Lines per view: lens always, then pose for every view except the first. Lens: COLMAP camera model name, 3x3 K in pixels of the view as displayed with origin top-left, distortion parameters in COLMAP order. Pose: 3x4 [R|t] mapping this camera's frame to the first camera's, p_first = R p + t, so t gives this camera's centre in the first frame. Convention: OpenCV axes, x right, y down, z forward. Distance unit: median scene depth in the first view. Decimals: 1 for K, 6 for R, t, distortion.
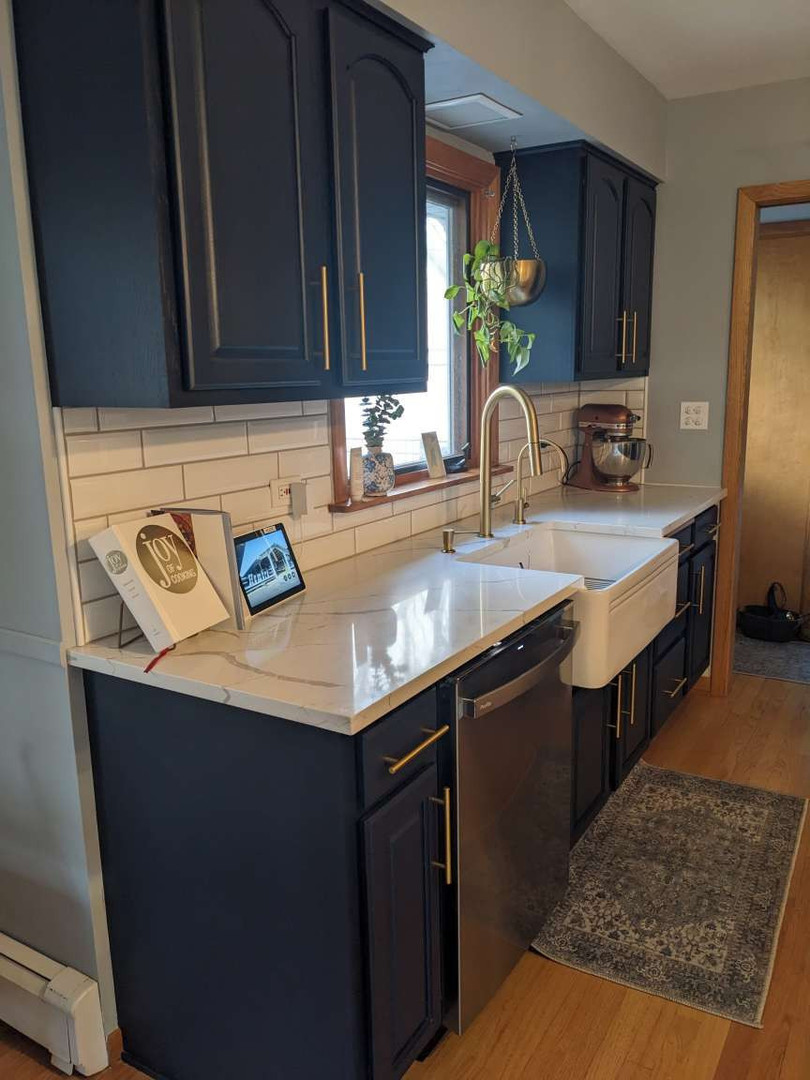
lens RADIAL K [[854.5, 0, 400.1], [0, 854.5, 539.8], [0, 0, 1]] dist [0.006794, -0.008774]
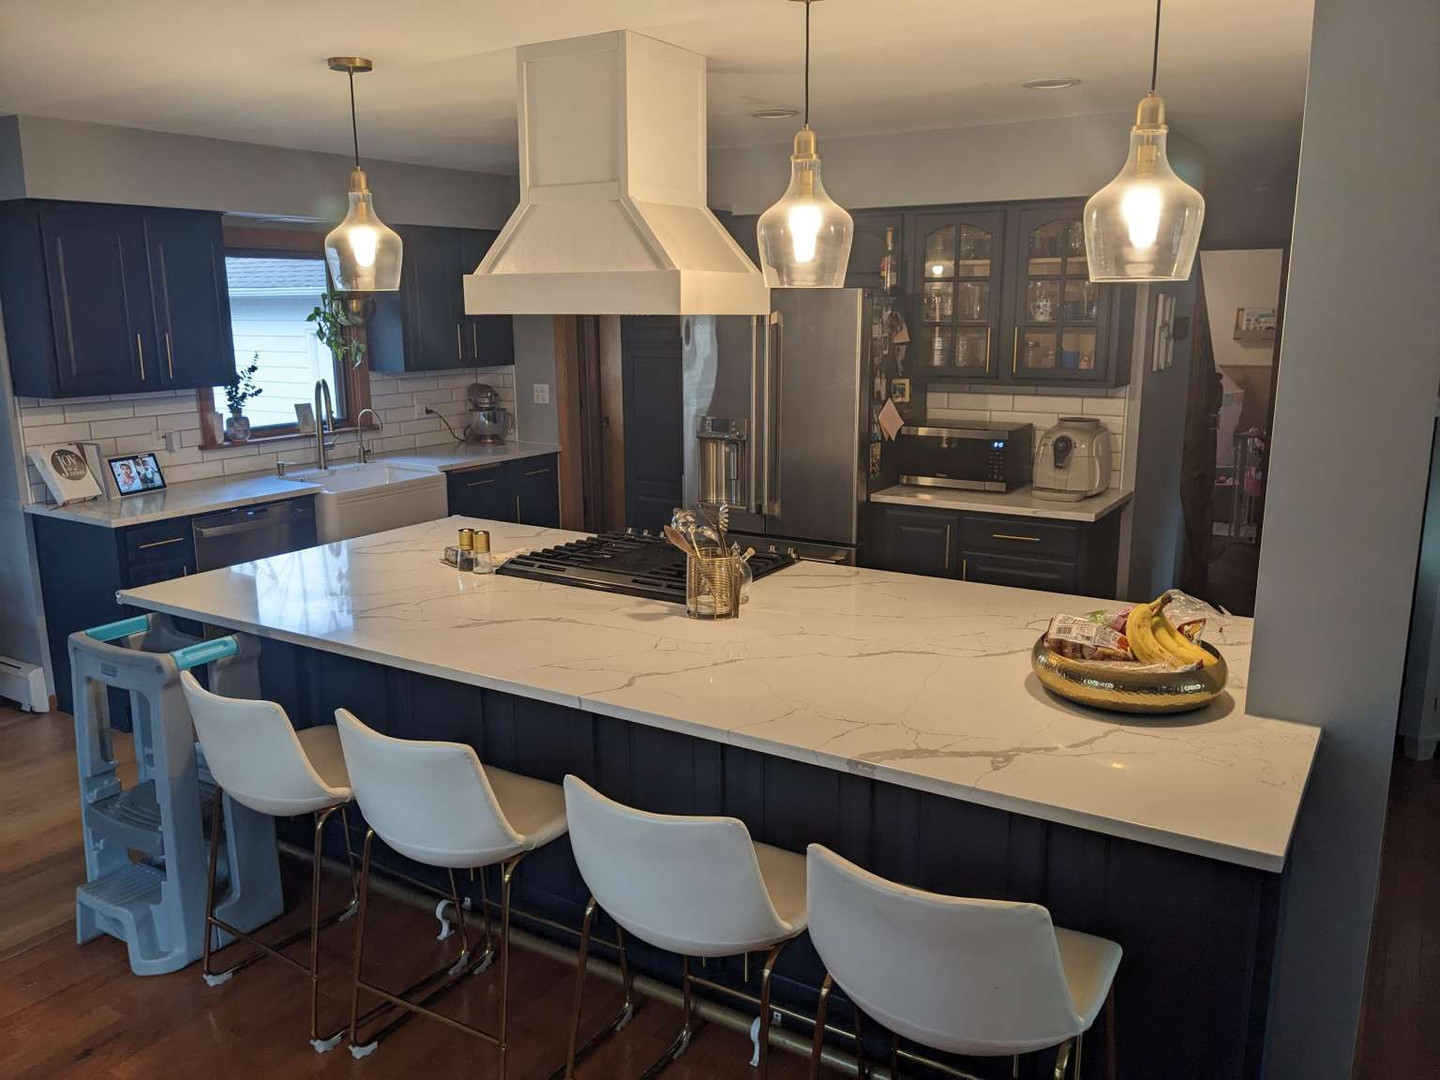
lens RADIAL K [[1139.3, 0, 727.9], [0, 1139.3, 542.4], [0, 0, 1]] dist [0.006794, -0.008774]
pose [[0.999843, 0.017722, -0.000318, 1.311607], [-0.017715, 0.999740, 0.014389, 0.137183], [0.000573, -0.014381, 0.999896, -1.778639]]
